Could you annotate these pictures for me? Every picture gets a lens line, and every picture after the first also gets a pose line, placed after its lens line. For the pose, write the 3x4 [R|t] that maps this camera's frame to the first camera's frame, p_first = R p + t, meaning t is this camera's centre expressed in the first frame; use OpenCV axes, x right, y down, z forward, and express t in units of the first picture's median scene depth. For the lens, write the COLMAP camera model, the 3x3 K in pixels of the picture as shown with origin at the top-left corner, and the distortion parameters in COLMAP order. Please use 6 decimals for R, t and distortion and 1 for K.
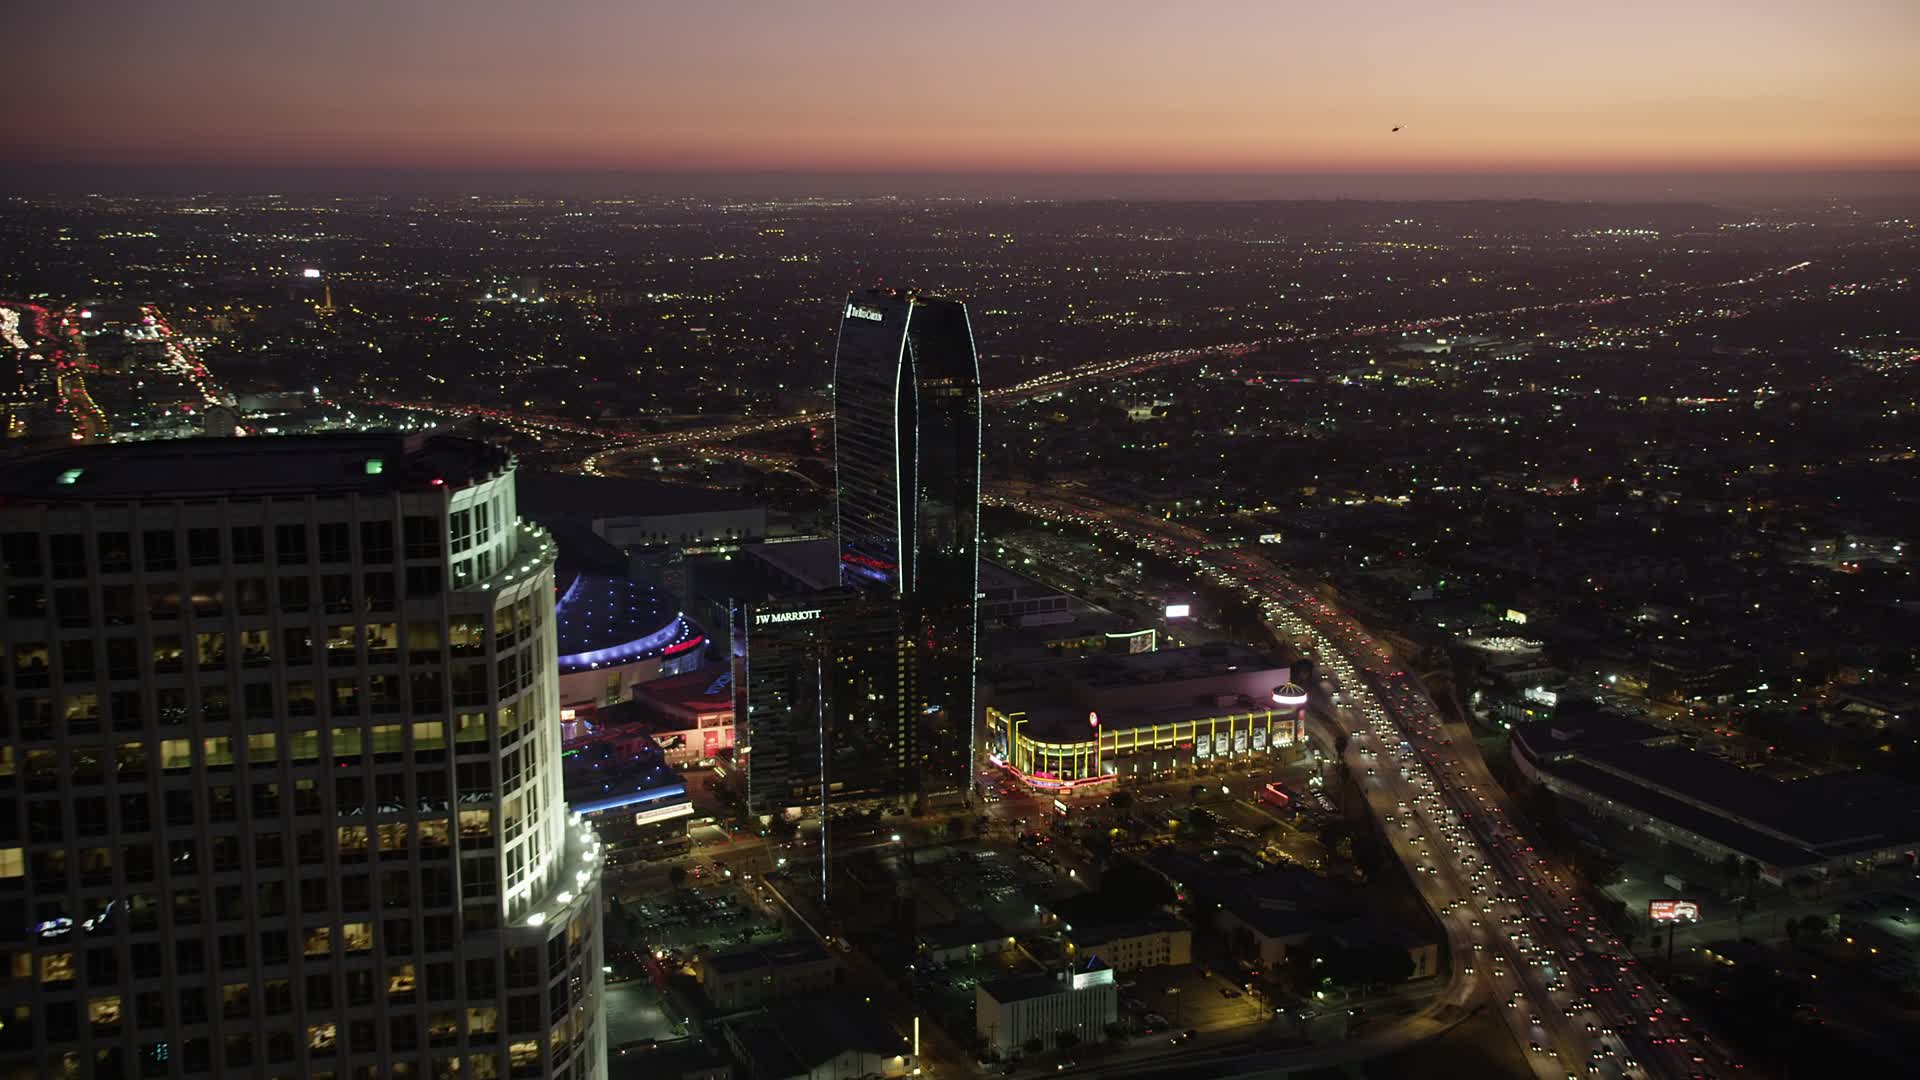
lens RADIAL K [[1973.9, 0, 957.0], [0, 1973.9, 547.6], [0, 0, 1]] dist [0.007646, 0.113167]
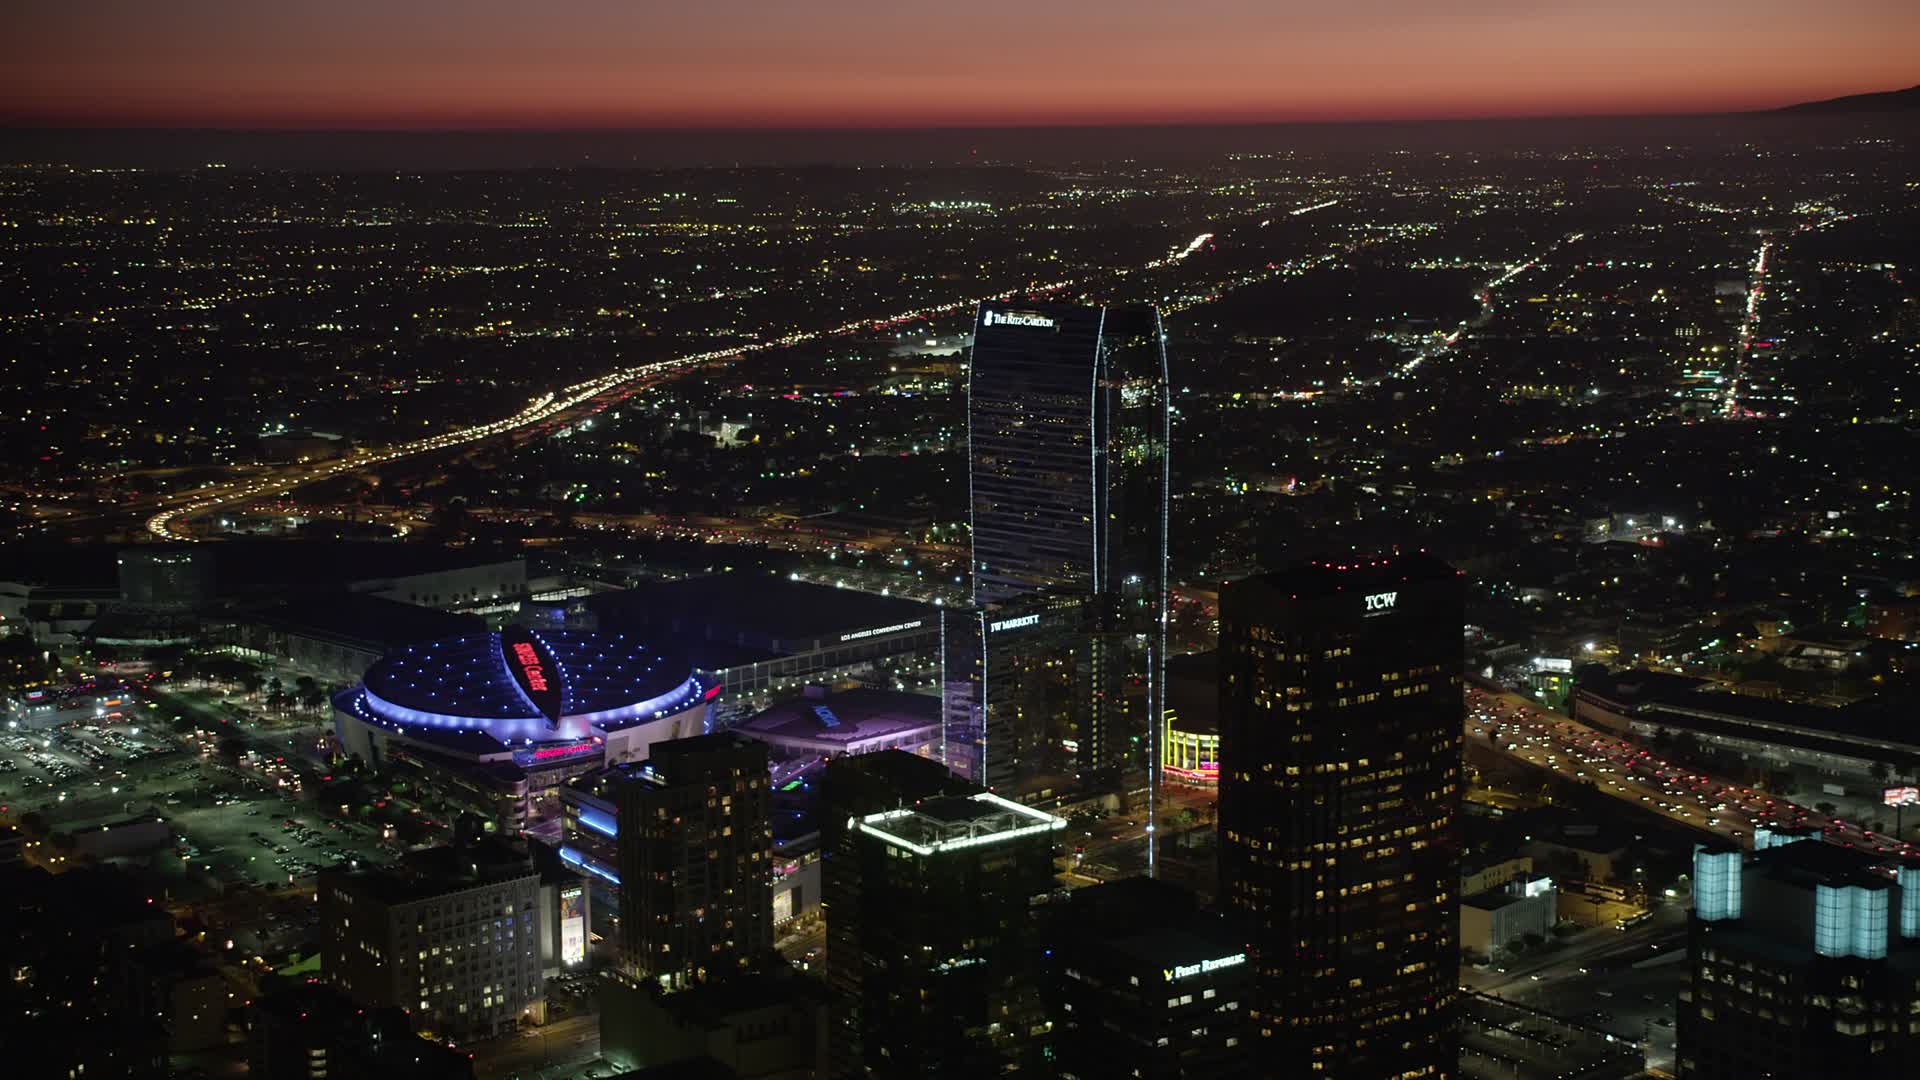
lens RADIAL K [[2688.2, 0, 965.3], [0, 2688.2, 546.9], [0, 0, 1]] dist [0.114329, 0.344674]
pose [[0.934436, -0.065405, 0.350074, -0.534930], [0.077173, 0.996822, -0.019756, 0.019672], [-0.347670, 0.045477, 0.936514, -0.246773]]
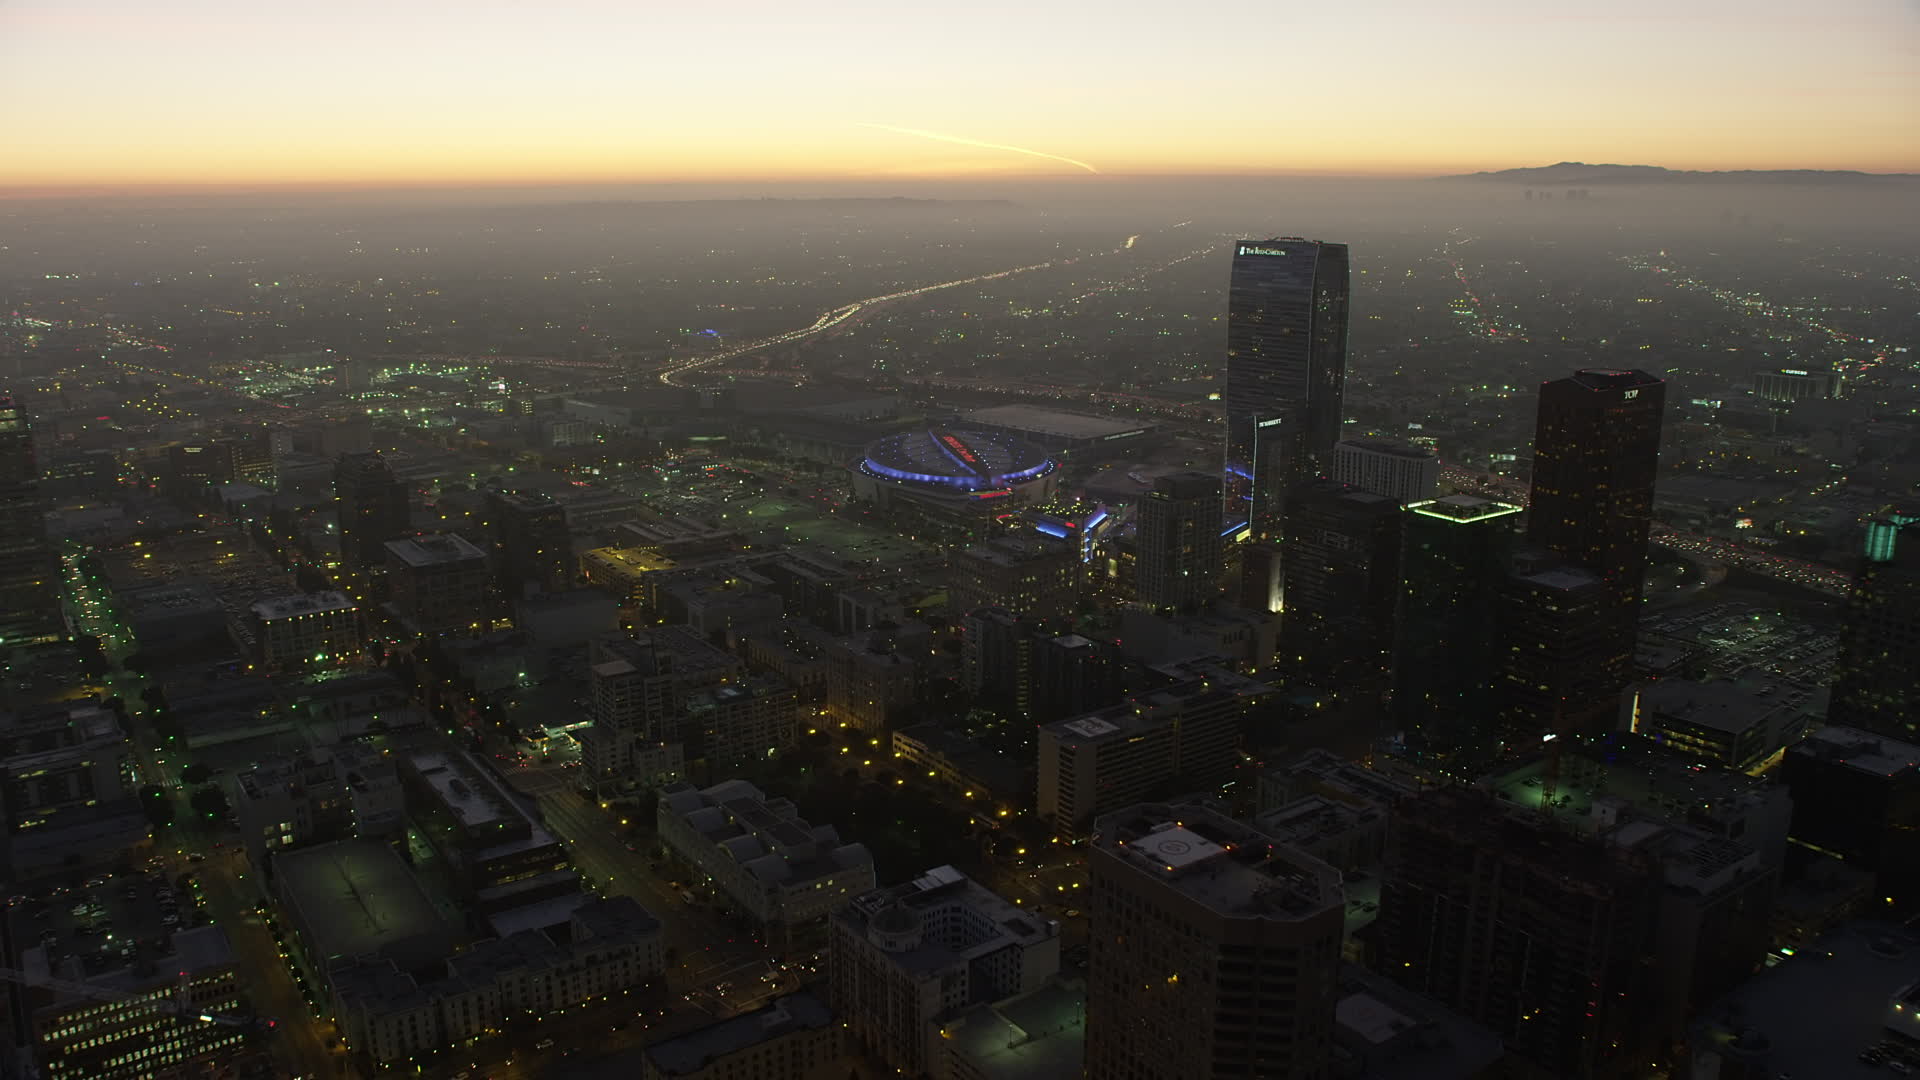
lens RADIAL K [[1500.1, 0, 953.1], [0, 1500.1, 552.8], [0, 0, 1]] dist [-0.146451, 0.111380]
pose [[0.934349, -0.085912, 0.345848, -0.750187], [0.065755, 0.995404, 0.069623, 0.035838], [-0.350239, -0.042311, 0.935704, -0.134898]]
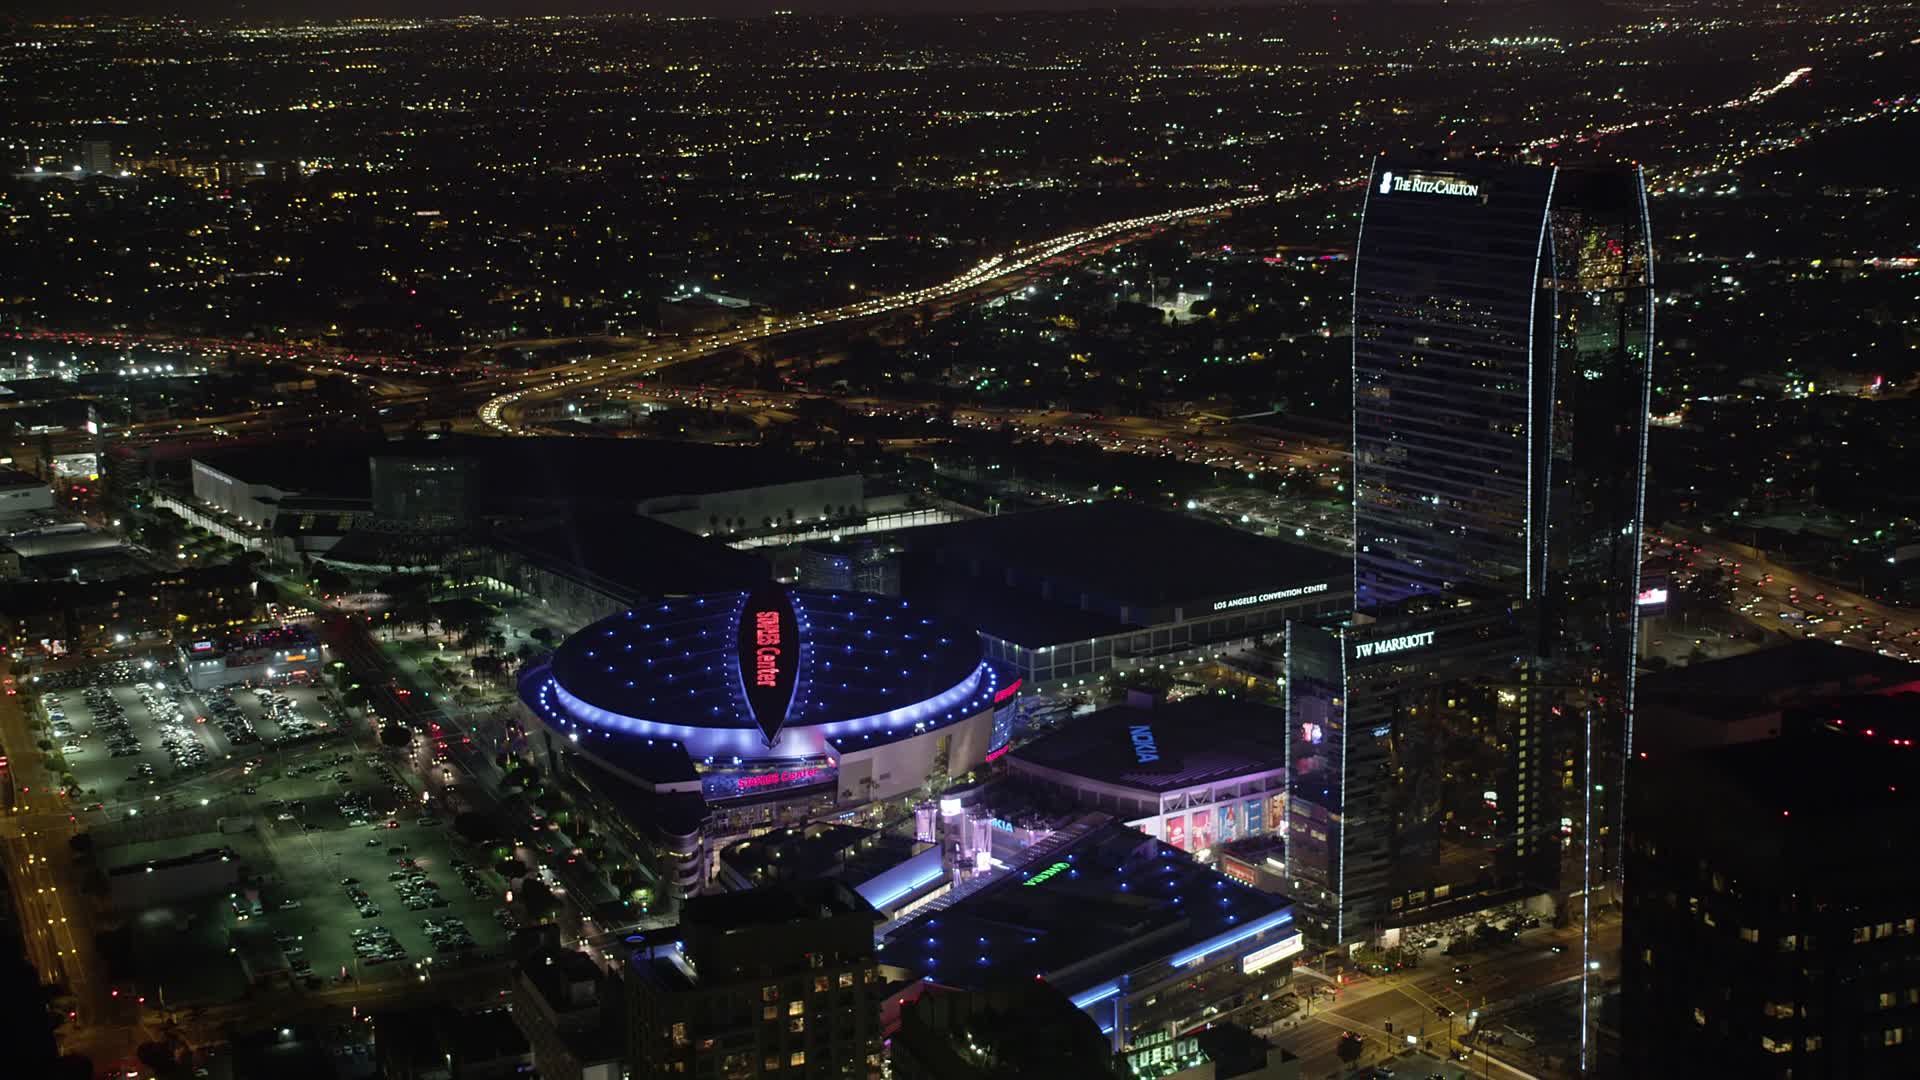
lens RADIAL K [[2688.2, 0, 965.3], [0, 2688.2, 546.9], [0, 0, 1]] dist [0.114329, 0.344674]
pose [[0.987541, -0.051681, 0.148631, -0.333005], [0.048694, 0.998533, 0.023666, -0.024438], [-0.149636, -0.016134, 0.988610, 0.109656]]
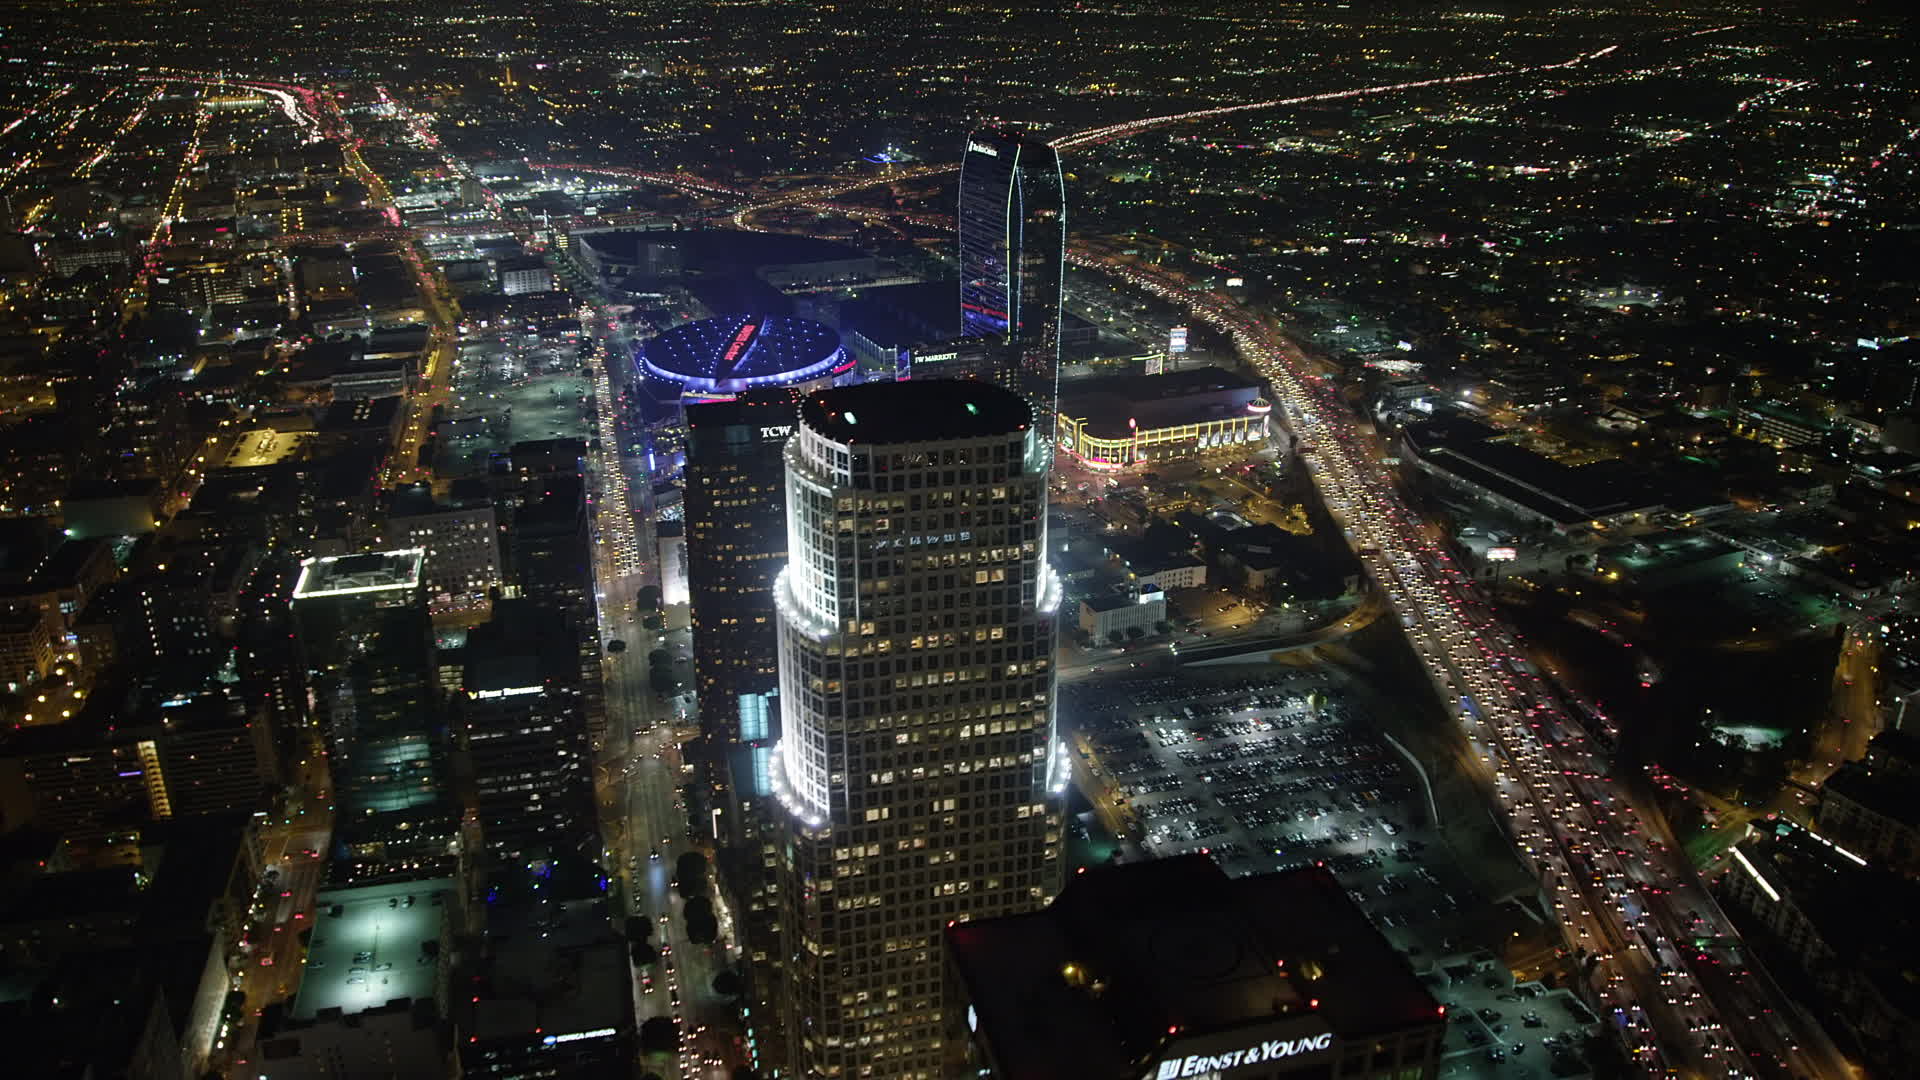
lens RADIAL K [[1500.1, 0, 953.1], [0, 1500.1, 552.8], [0, 0, 1]] dist [-0.146451, 0.111380]
pose [[0.999991, 0.002260, -0.003511, -0.062267], [-0.001510, 0.979697, 0.200477, -0.044258], [0.003893, -0.200470, 0.979692, -0.137654]]
